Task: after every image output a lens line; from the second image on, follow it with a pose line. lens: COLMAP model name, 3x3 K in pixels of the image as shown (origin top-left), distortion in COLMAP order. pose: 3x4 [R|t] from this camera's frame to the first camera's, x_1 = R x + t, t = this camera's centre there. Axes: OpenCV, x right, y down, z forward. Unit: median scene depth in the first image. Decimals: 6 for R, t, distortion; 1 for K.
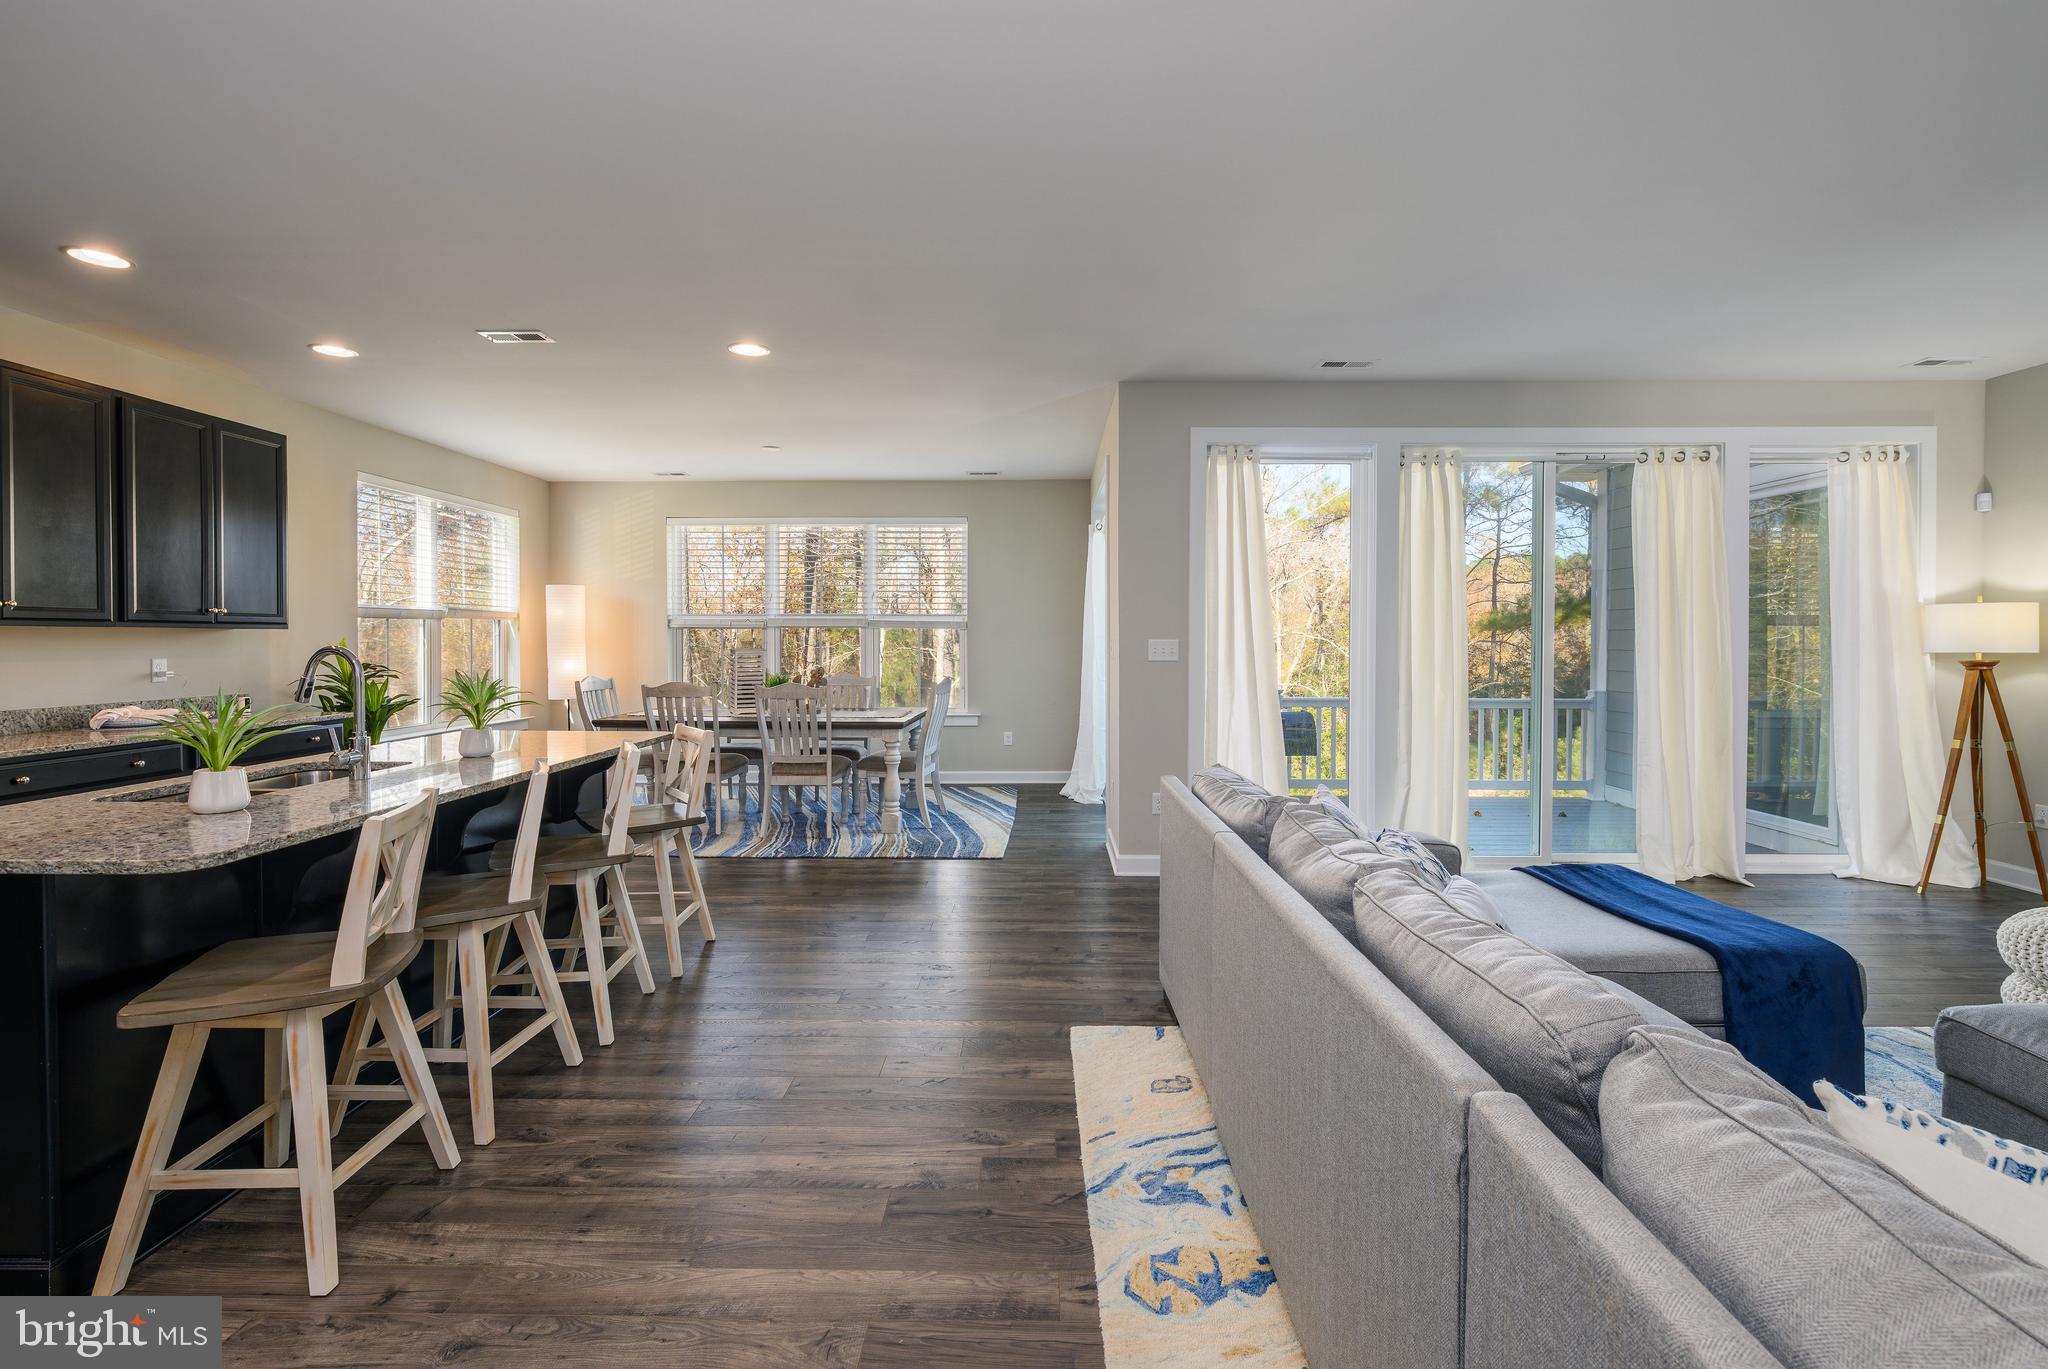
lens RADIAL K [[874.1, 0, 1017.3], [0, 874.1, 652.1], [0, 0, 1]] dist [-0.003748, 0.000495]
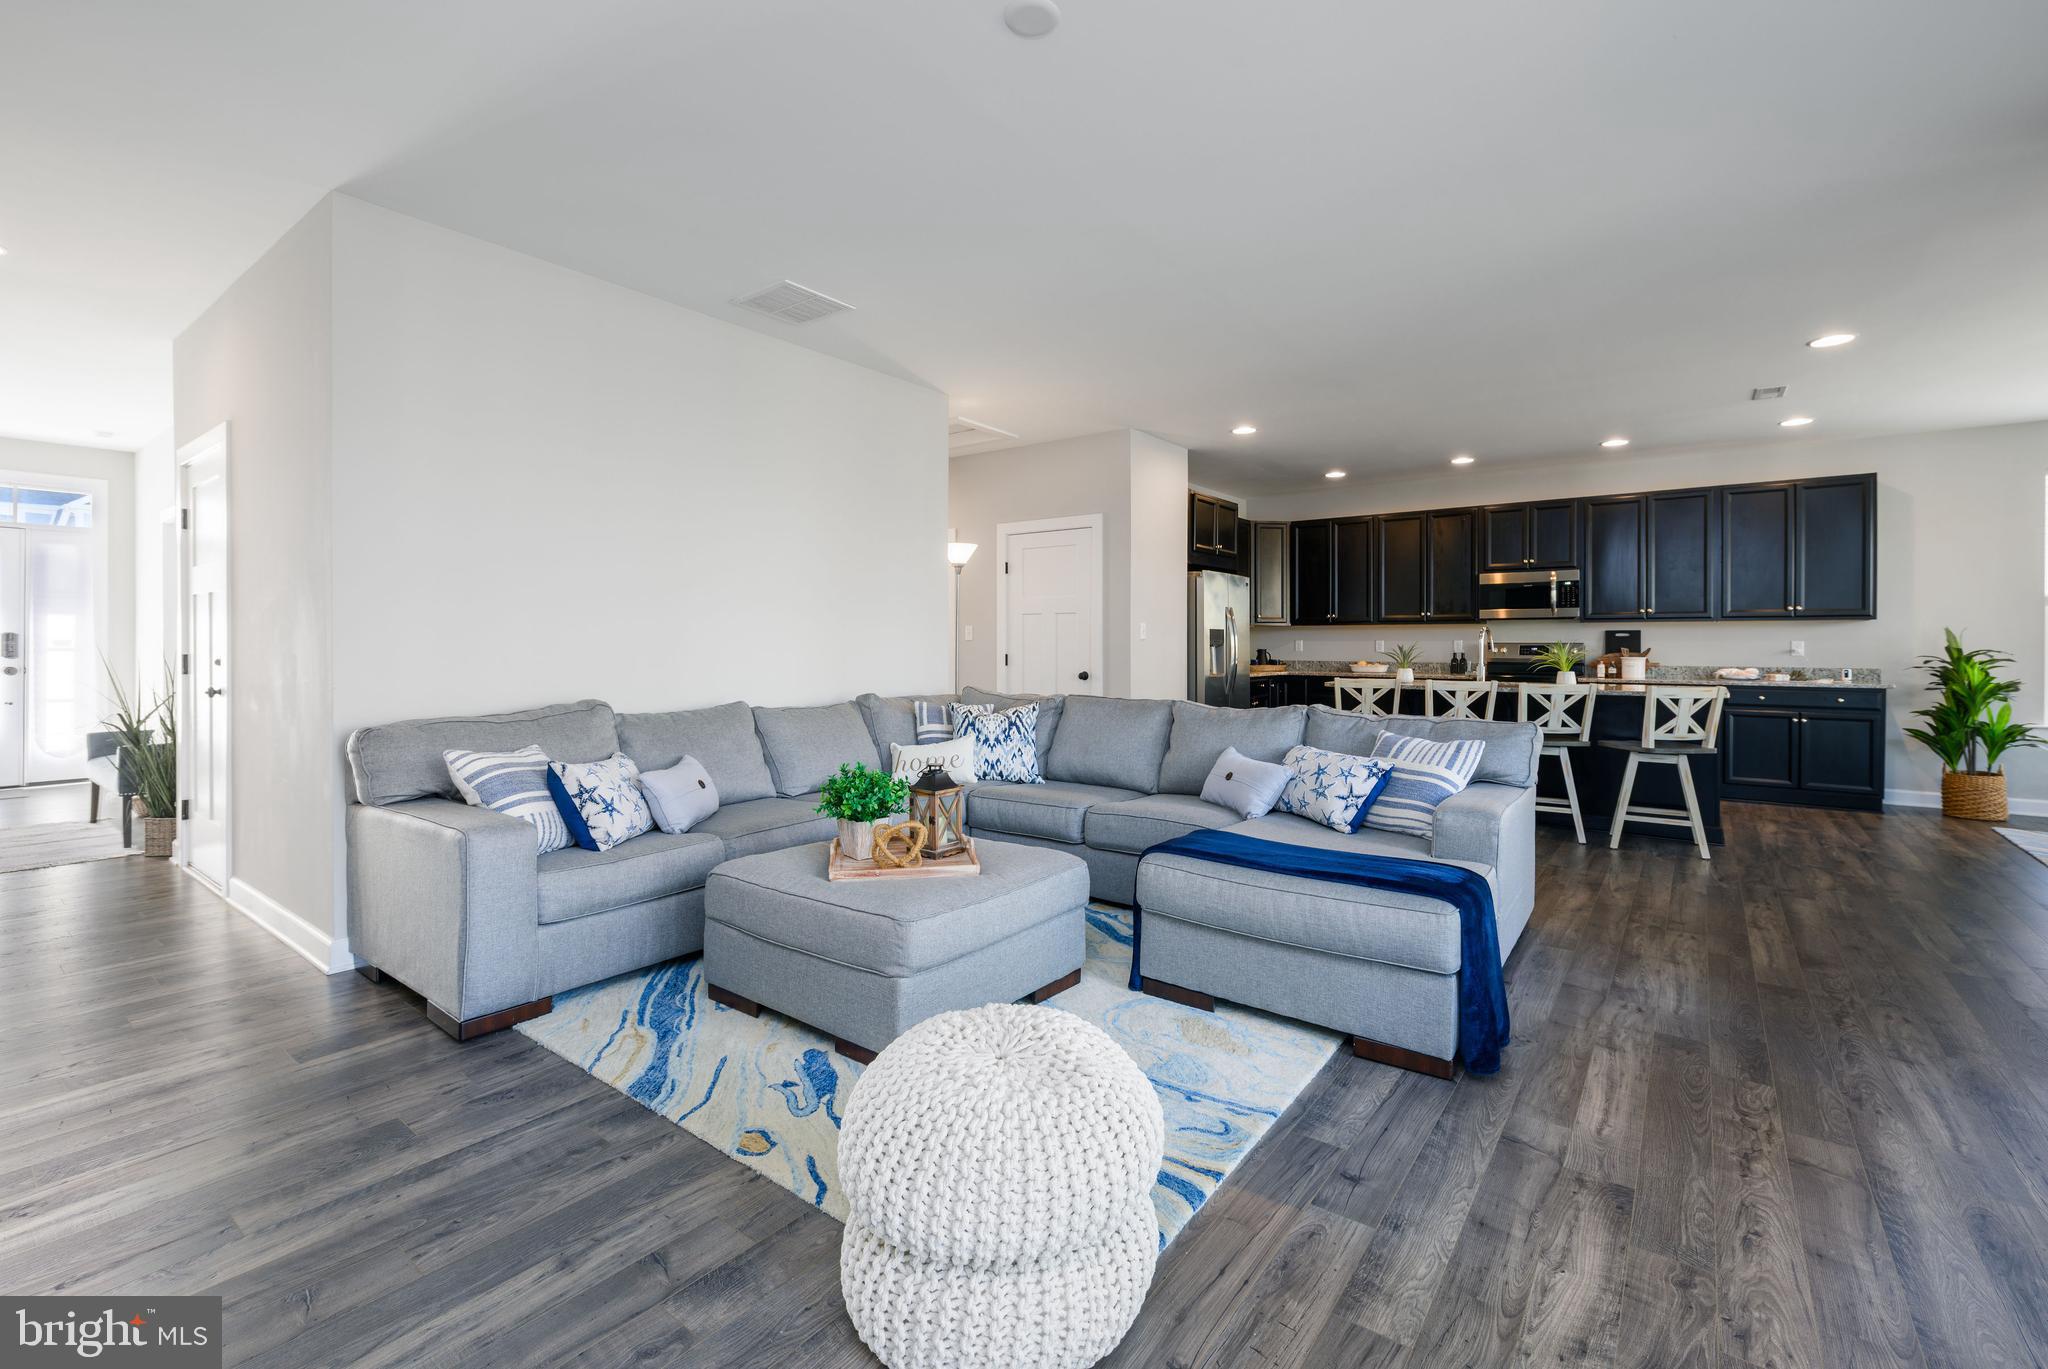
lens RADIAL K [[874.1, 0, 1023.6], [0, 874.1, 644.3], [0, 0, 1]] dist [-0.003748, 0.000495]
pose [[-0.596179, -0.004034, -0.802841, 1.250793], [-0.017524, 0.999815, 0.007989, 0.028984], [0.802660, 0.018832, -0.596139, 0.959263]]
